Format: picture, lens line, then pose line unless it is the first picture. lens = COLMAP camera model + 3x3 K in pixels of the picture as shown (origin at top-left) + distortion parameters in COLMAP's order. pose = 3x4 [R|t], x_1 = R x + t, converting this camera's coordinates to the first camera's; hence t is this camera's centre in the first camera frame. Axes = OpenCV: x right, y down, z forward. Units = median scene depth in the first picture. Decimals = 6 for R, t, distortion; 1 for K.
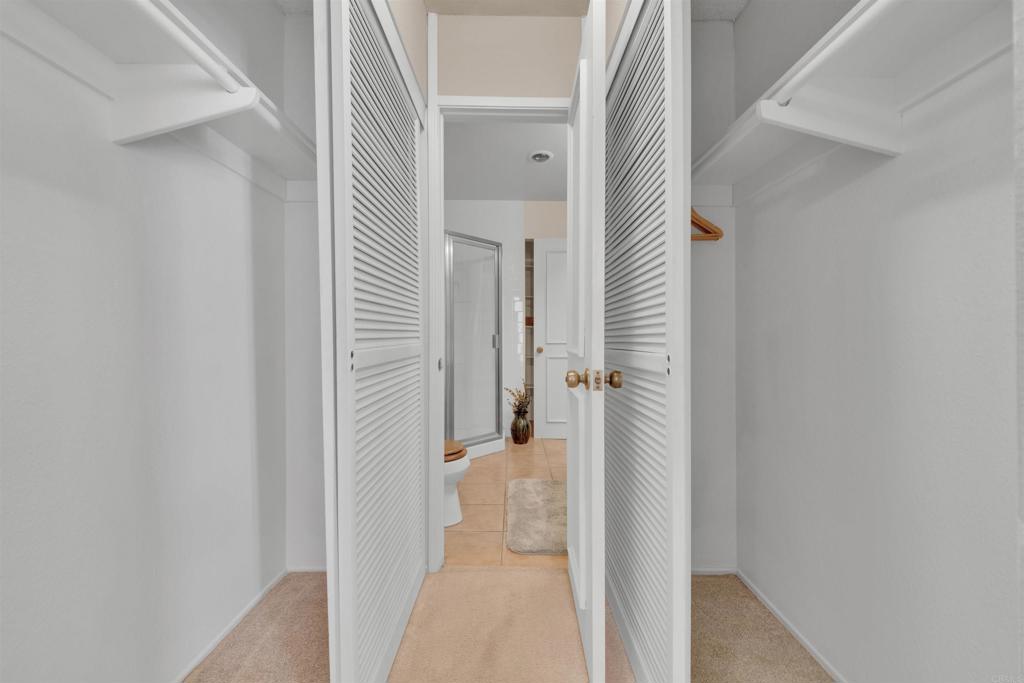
lens RADIAL K [[460.6, 0, 512.0], [0, 460.6, 341.5], [0, 0, 1]] dist [-0.020832, -0.000314]
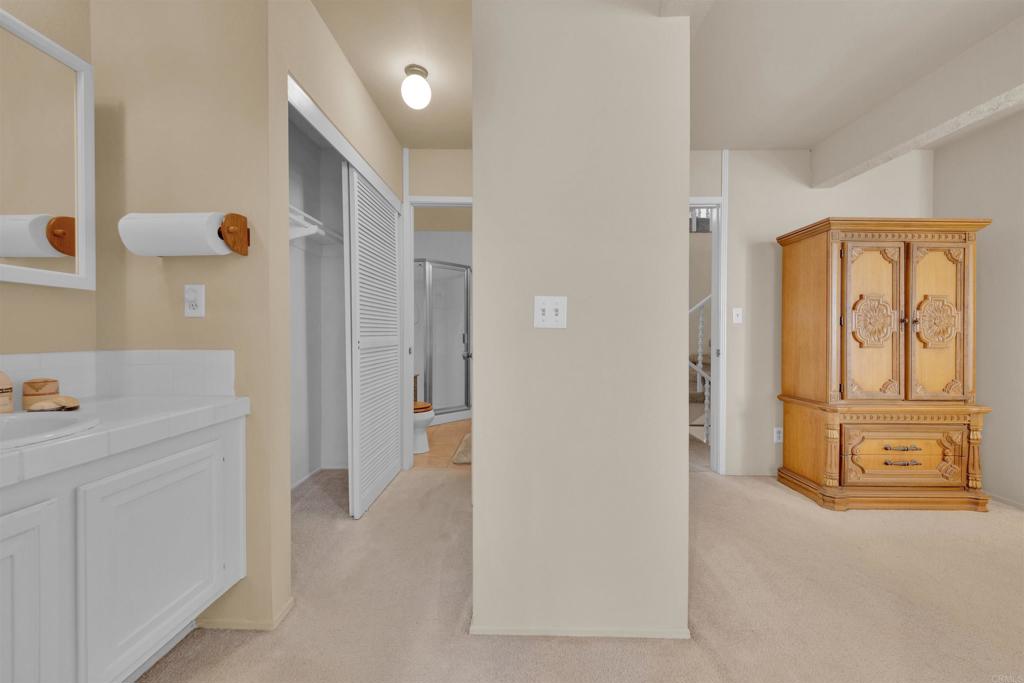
lens RADIAL K [[466.3, 0, 512.0], [0, 466.3, 341.5], [0, 0, 1]] dist [0.001739, -0.008055]
pose [[0.999660, 0.004855, -0.025620, 0.278793], [-0.004768, 0.999983, 0.003449, 0.007439], [0.025636, -0.003326, 0.999666, -0.766455]]
